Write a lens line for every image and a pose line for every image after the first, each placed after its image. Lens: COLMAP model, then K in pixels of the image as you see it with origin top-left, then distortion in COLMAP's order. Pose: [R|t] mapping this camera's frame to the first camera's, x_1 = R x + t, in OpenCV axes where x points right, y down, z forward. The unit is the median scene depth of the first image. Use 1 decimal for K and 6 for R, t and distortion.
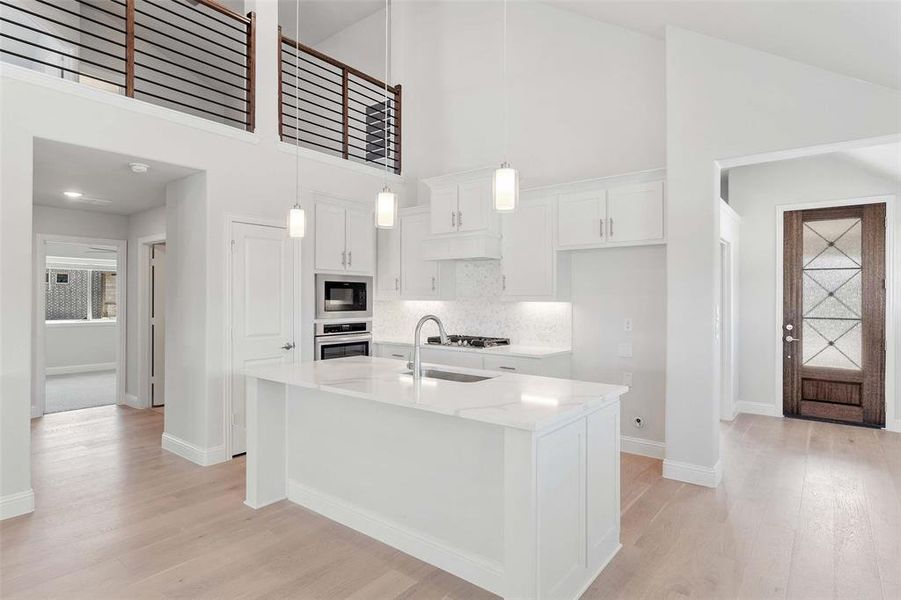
lens RADIAL K [[487.6, 0, 443.7], [0, 487.6, 294.8], [0, 0, 1]] dist [0.007936, -0.001575]
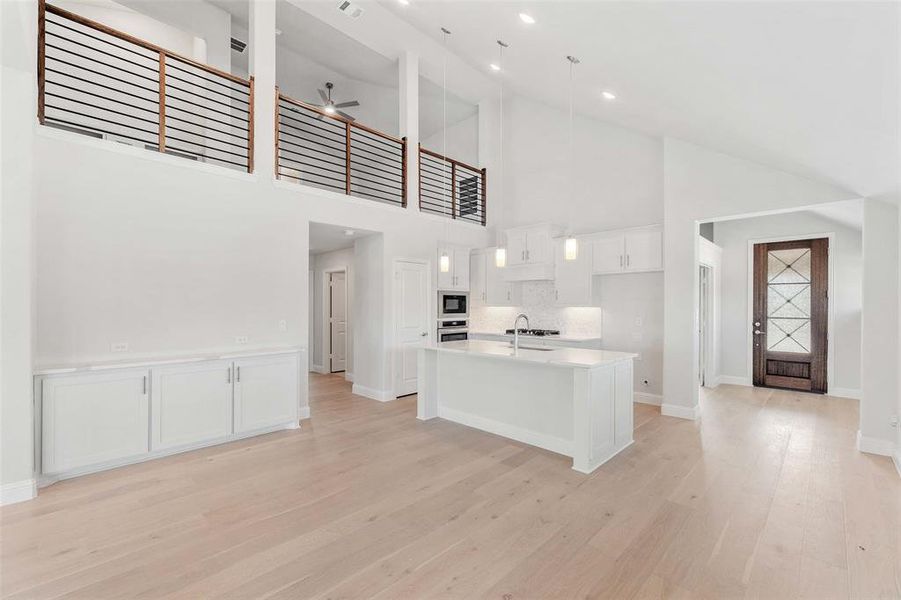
lens RADIAL K [[388.1, 0, 438.2], [0, 388.1, 307.4], [0, 0, 1]] dist [0.006226, 0.001285]
pose [[0.992762, -0.003203, -0.120052, -0.110256], [0.004849, 0.999898, 0.013420, -0.003825], [0.119997, -0.013904, 0.992677, -0.310470]]
